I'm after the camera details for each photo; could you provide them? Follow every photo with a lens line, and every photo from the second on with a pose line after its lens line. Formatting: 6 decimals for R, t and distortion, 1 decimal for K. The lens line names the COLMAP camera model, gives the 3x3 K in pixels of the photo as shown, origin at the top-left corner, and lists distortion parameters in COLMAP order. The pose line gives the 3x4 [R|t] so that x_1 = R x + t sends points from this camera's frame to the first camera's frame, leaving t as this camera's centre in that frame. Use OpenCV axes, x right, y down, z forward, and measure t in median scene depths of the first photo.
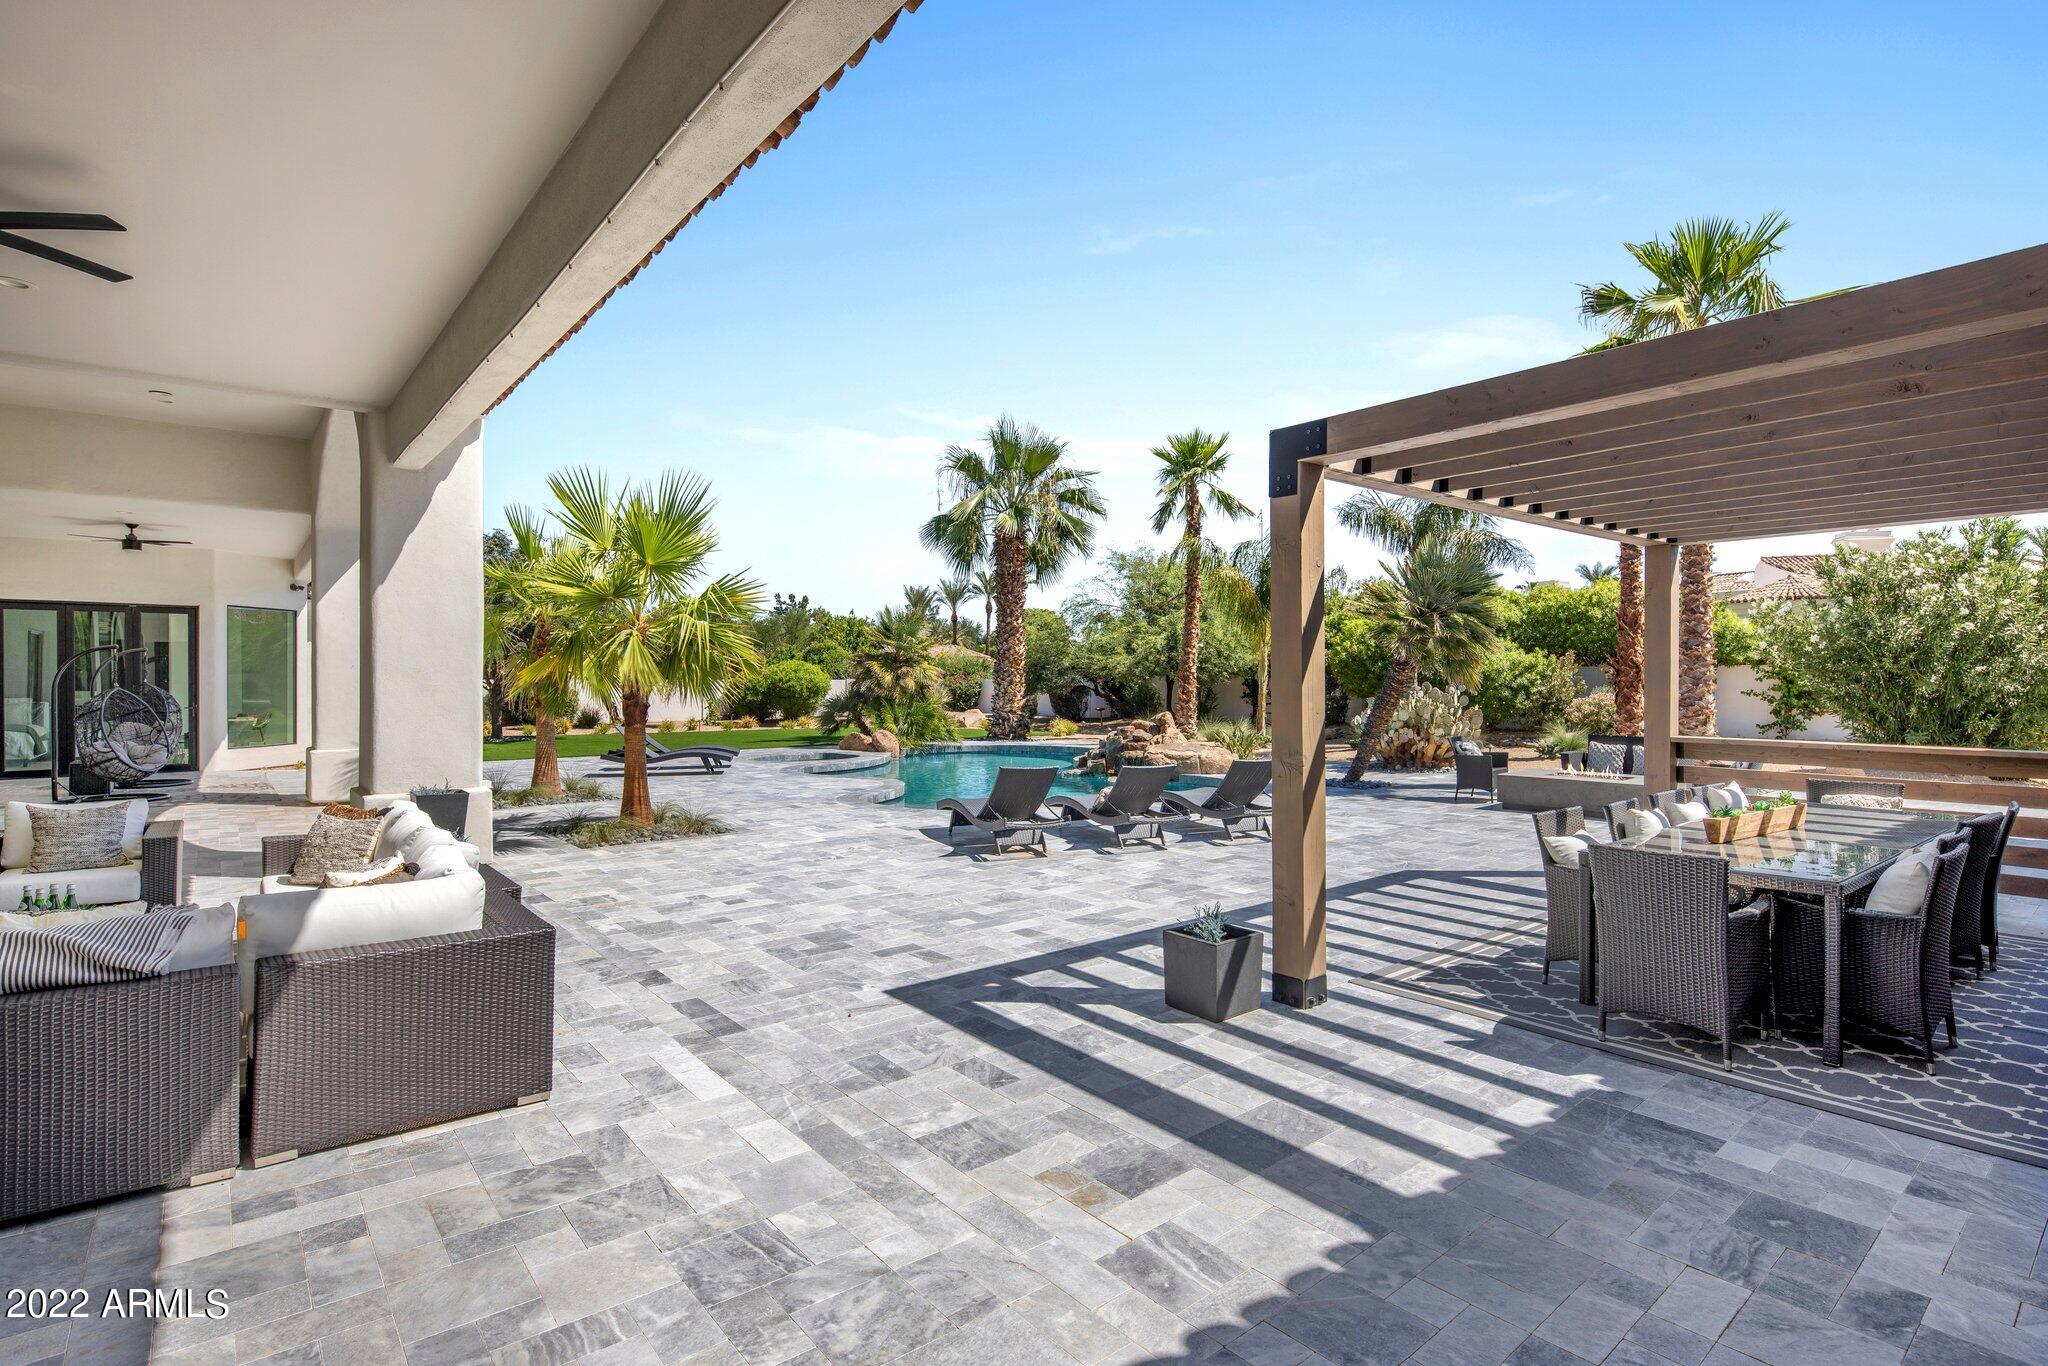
lens RADIAL K [[991.6, 0, 1024.3], [0, 991.6, 687.4], [0, 0, 1]] dist [0.000778, -0.003613]
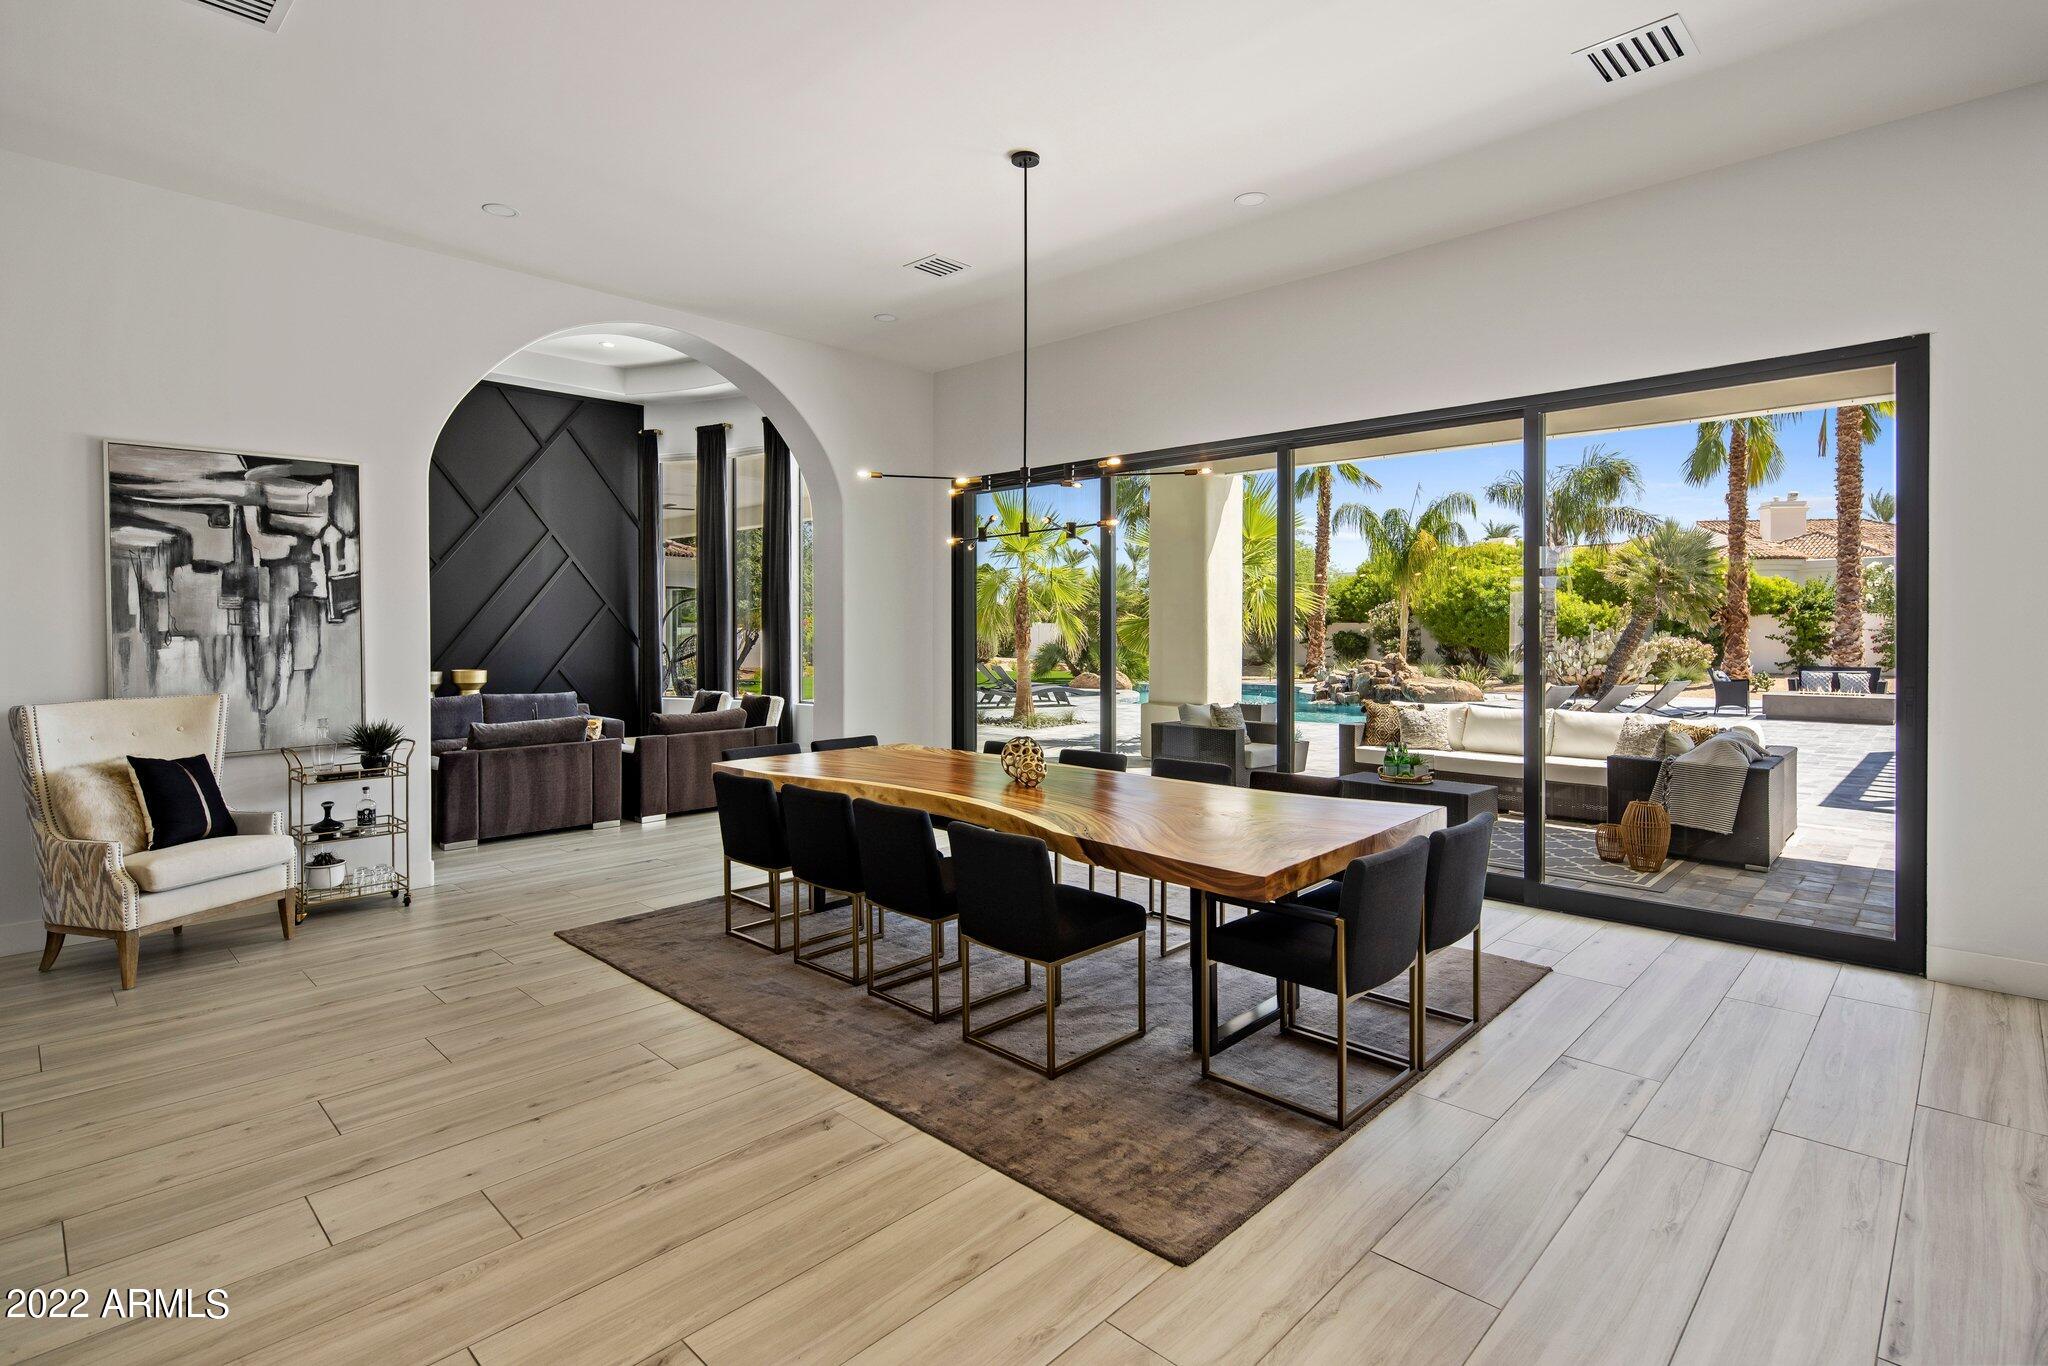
lens RADIAL K [[991.6, 0, 1028.8], [0, 991.6, 643.0], [0, 0, 1]] dist [0.000778, -0.003613]
pose [[0.991614, -0.002499, 0.129209, -0.370707], [0.001543, 0.999971, 0.007498, 0.002560], [-0.129224, -0.007236, 0.991589, -0.118027]]
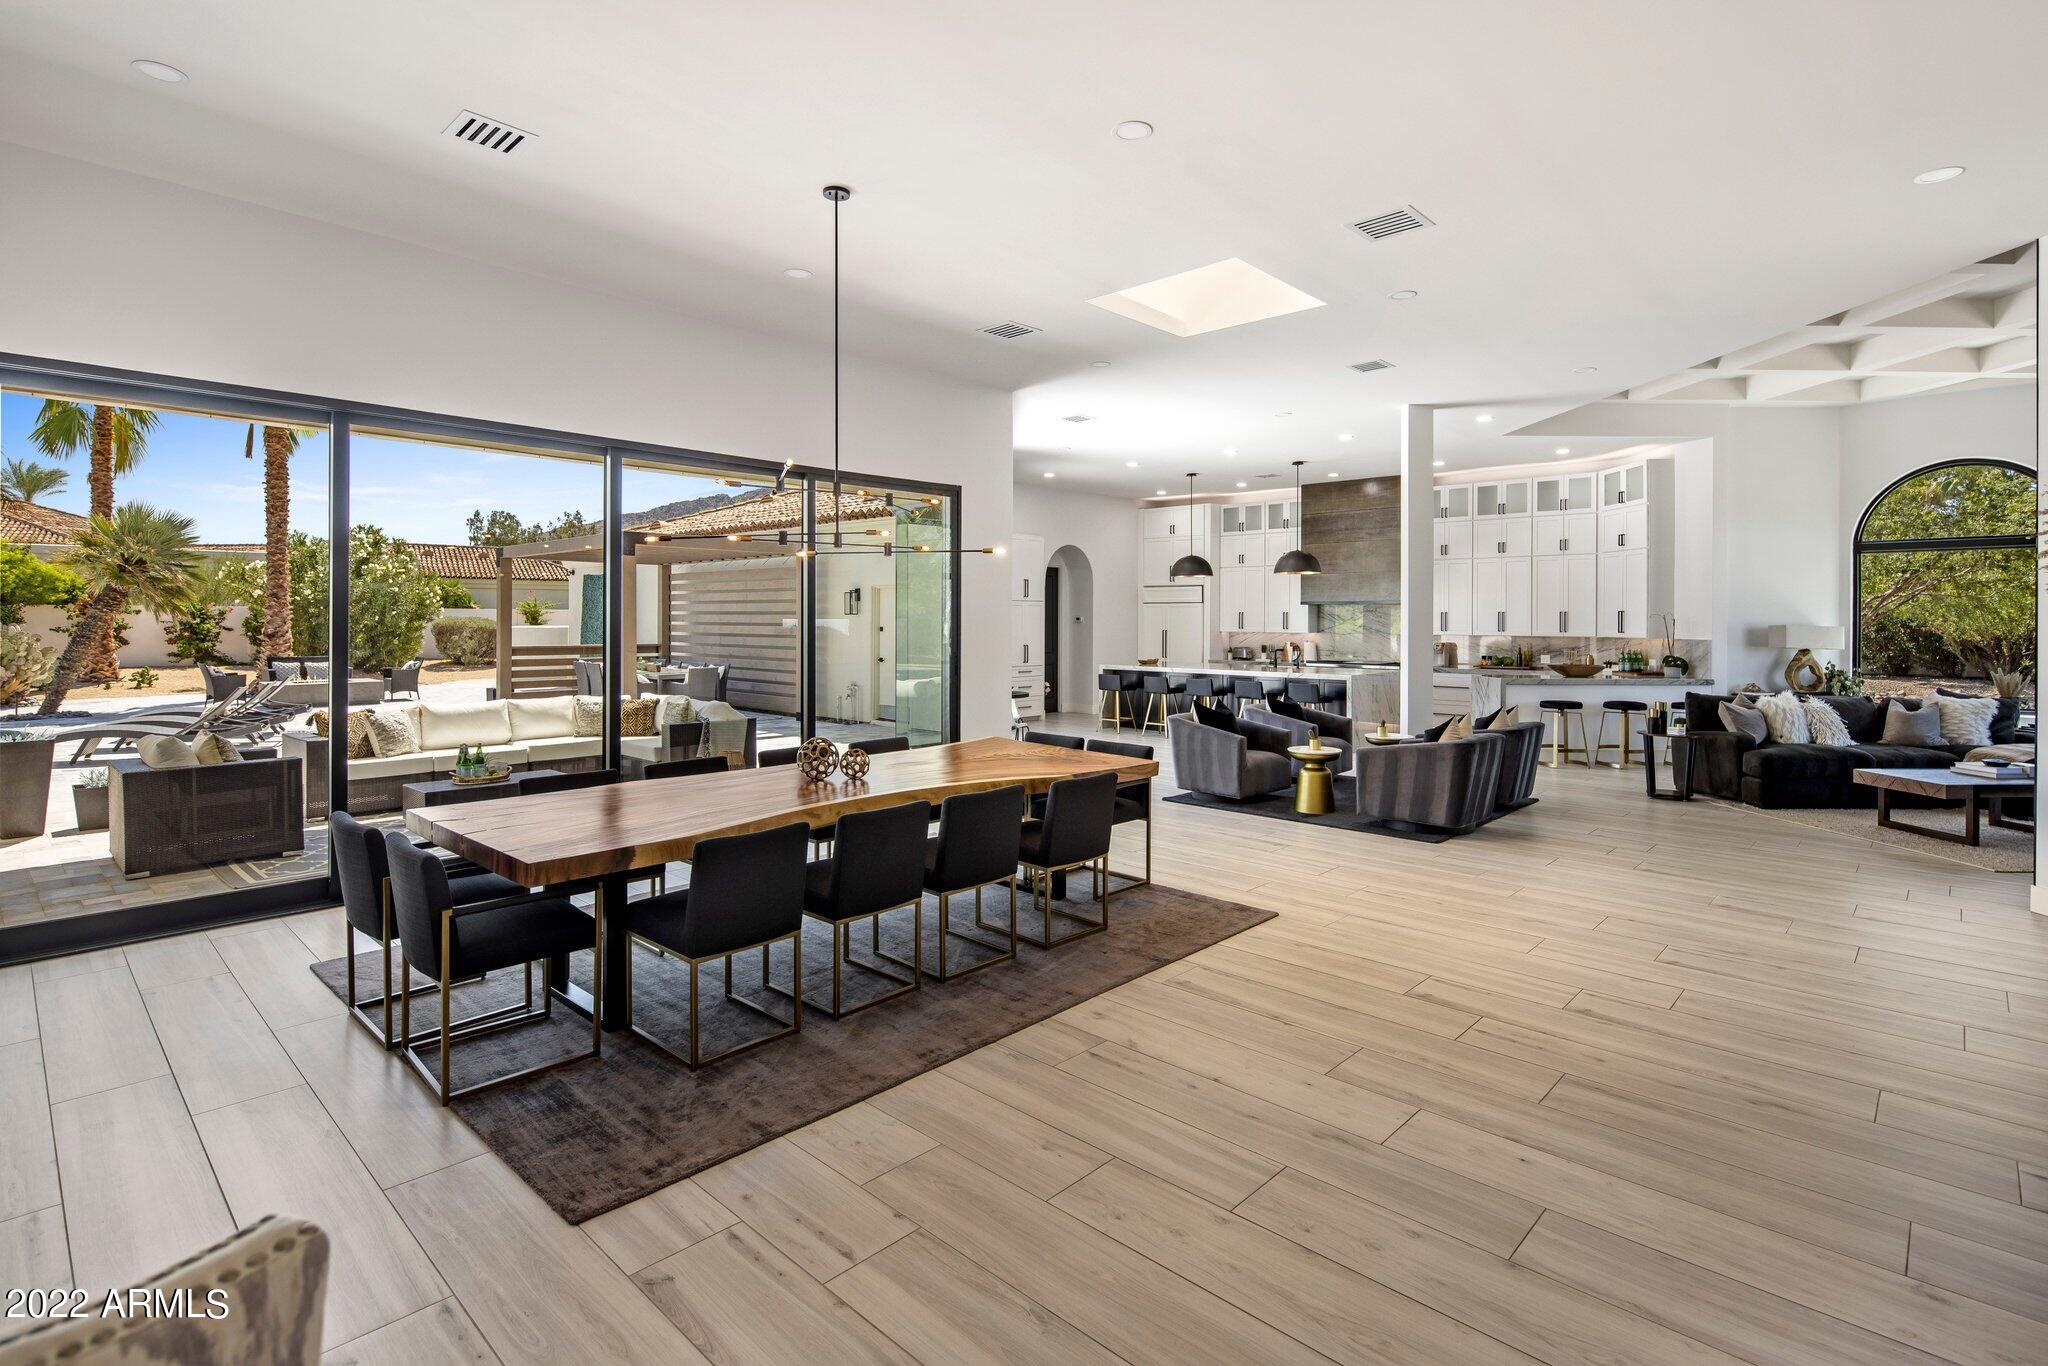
lens RADIAL K [[991.6, 0, 1019.5], [0, 991.6, 629.7], [0, 0, 1]] dist [0.000778, -0.003613]
pose [[-0.135000, -0.010241, 0.990793, -0.559571], [0.004375, 0.999931, 0.010931, -0.001798], [-0.990836, 0.005810, -0.134946, 0.068737]]
